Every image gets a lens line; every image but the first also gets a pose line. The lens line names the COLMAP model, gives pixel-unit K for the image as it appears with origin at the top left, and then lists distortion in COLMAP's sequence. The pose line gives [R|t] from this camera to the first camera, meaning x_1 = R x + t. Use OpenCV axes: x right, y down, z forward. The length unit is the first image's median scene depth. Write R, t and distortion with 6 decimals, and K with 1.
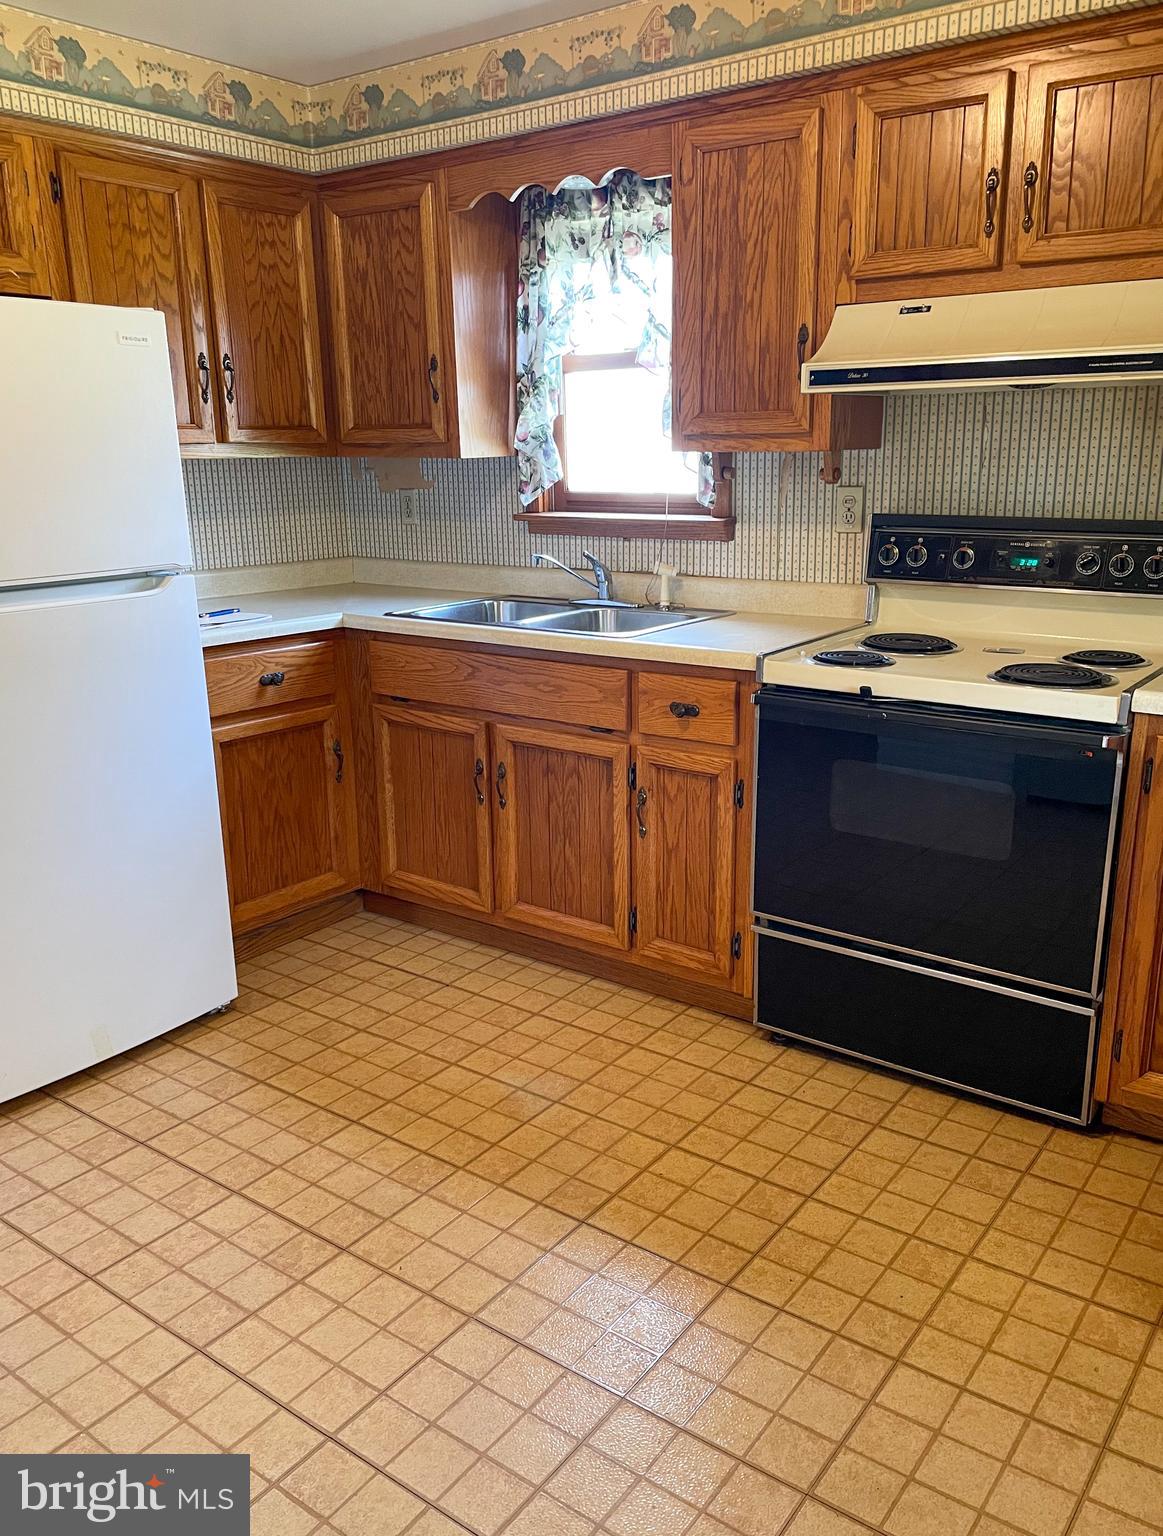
lens RADIAL K [[1205.5, 0, 584.3], [0, 1205.5, 777.0], [0, 0, 1]] dist [0.057181, -0.059300]
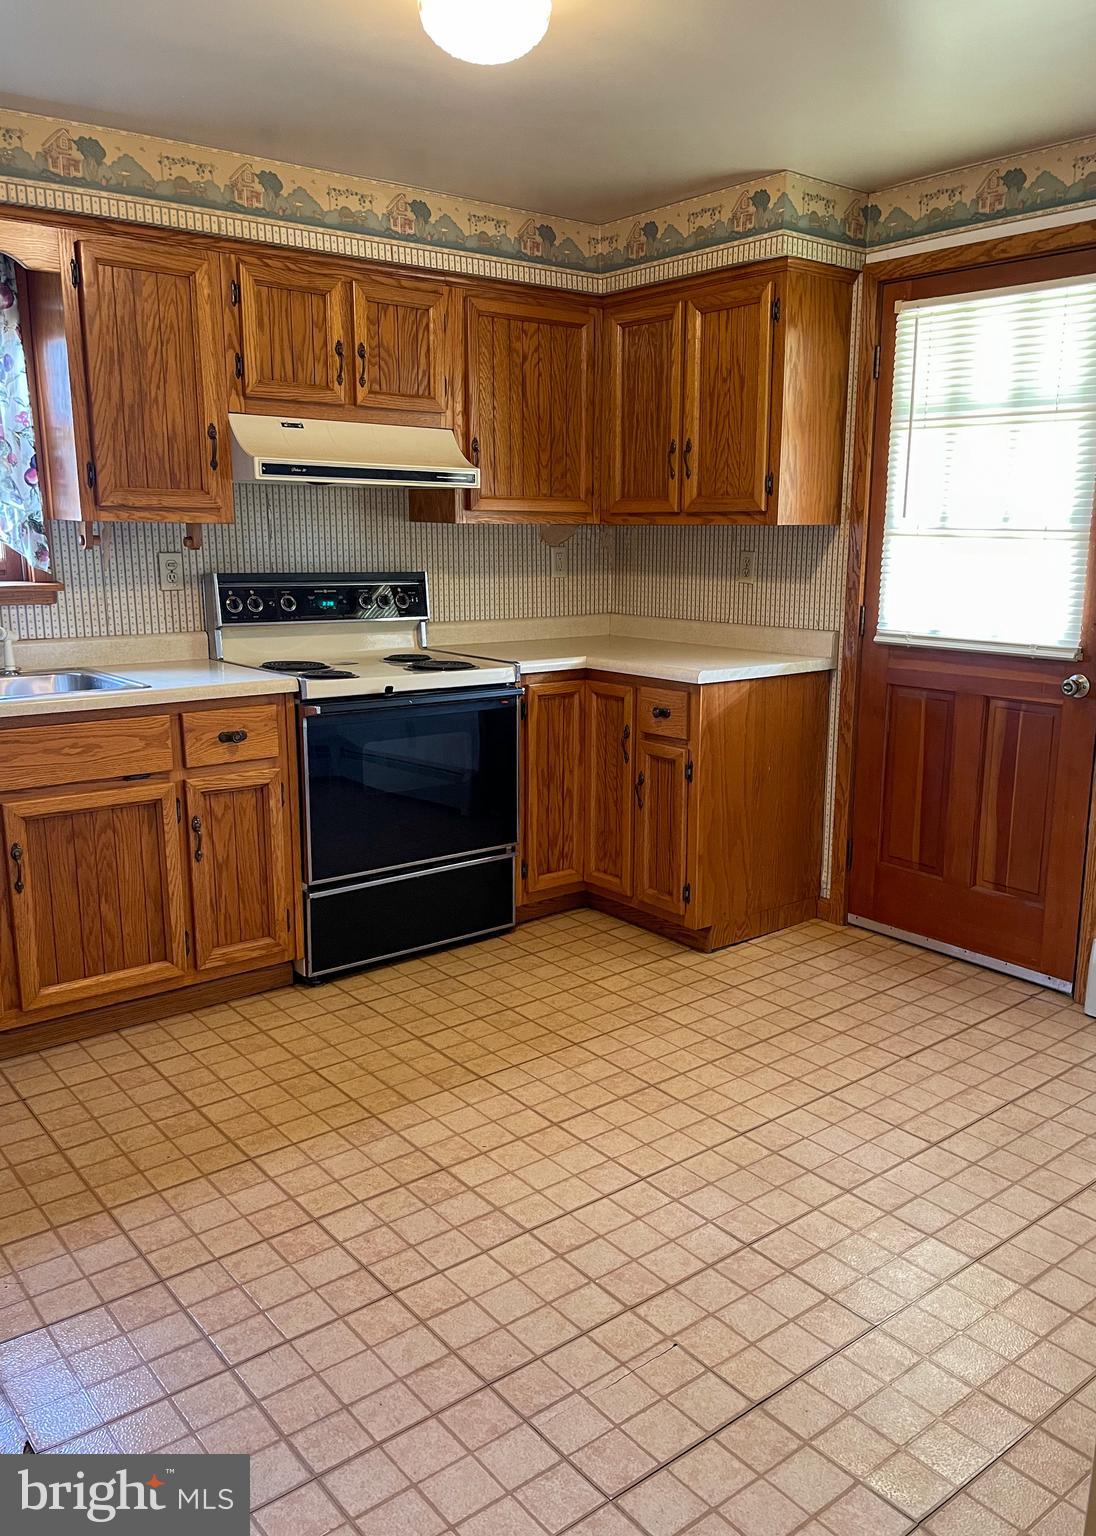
lens RADIAL K [[1208.7, 0, 605.1], [0, 1208.7, 776.8], [0, 0, 1]] dist [0.031315, -0.028674]
pose [[0.226012, -0.180713, 0.957215, -0.915840], [0.243981, 0.961823, 0.123976, -0.071428], [-0.943076, 0.205522, 0.261475, 0.332624]]
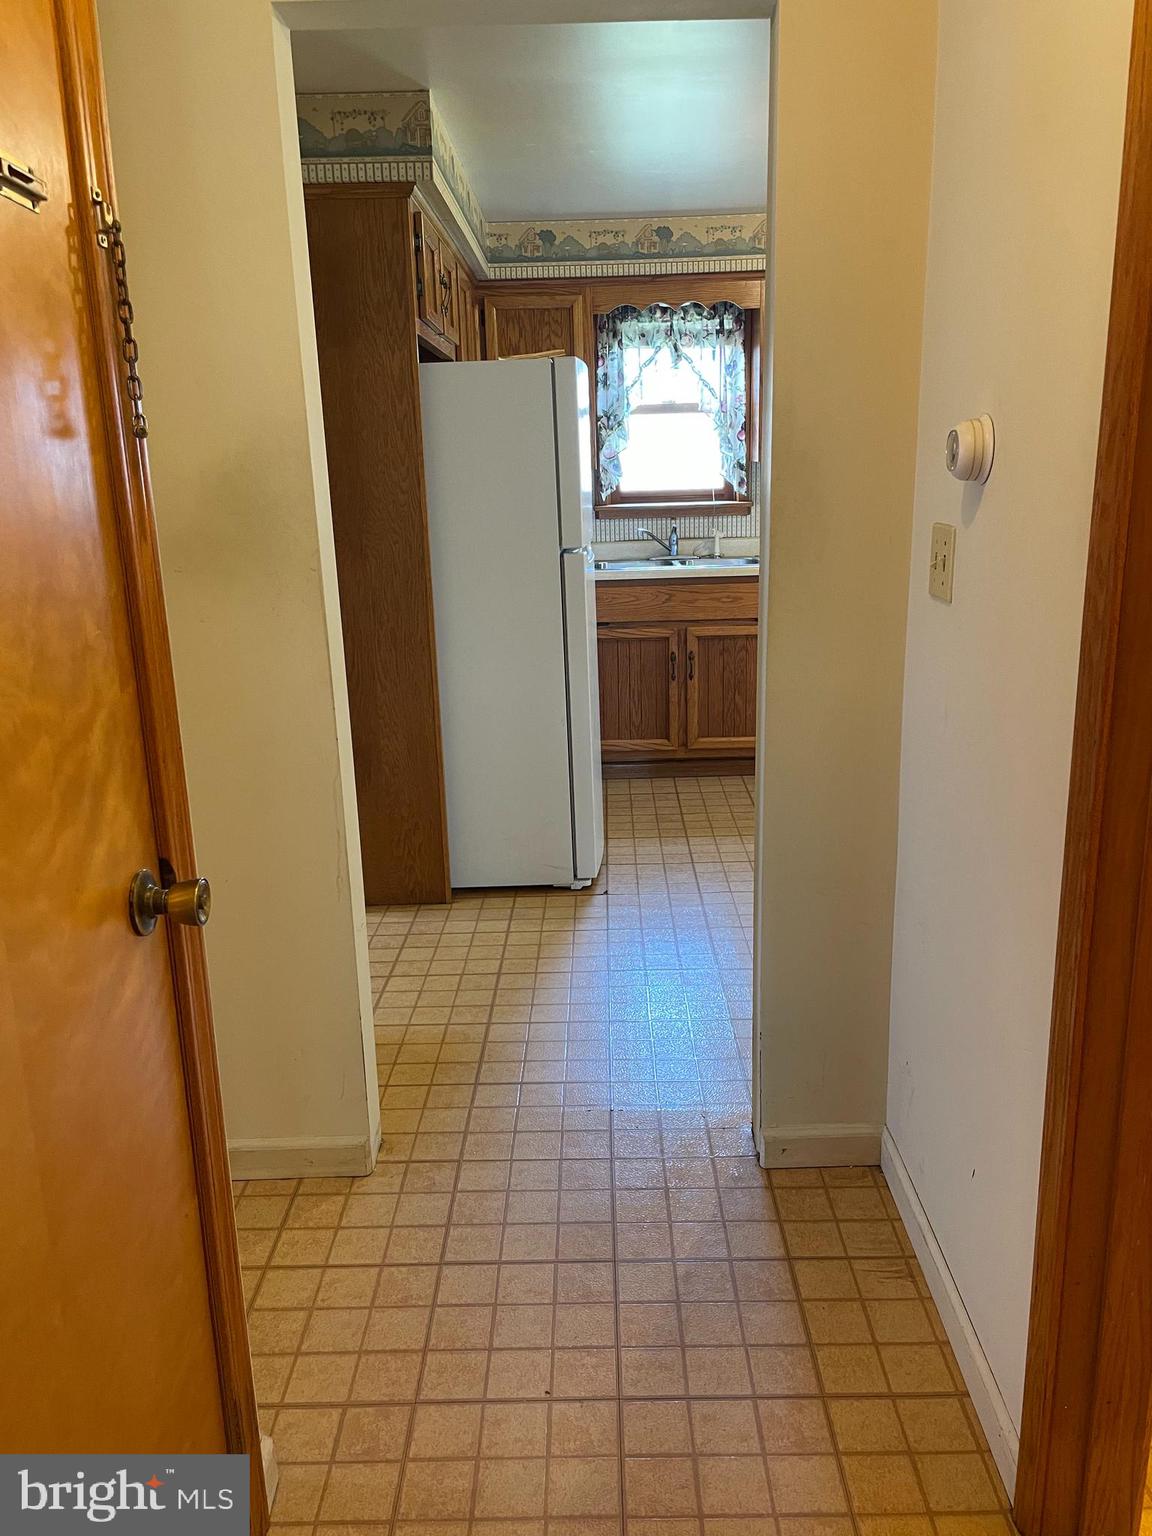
lens RADIAL K [[1176.4, 0, 569.9], [0, 1176.4, 777.2], [0, 0, 1]] dist [0.076792, -0.095101]
pose [[0.815639, -0.151552, 0.558359, -1.201819], [0.168864, 0.985420, 0.020794, 0.103006], [-0.553370, 0.077326, 0.829339, -0.242317]]
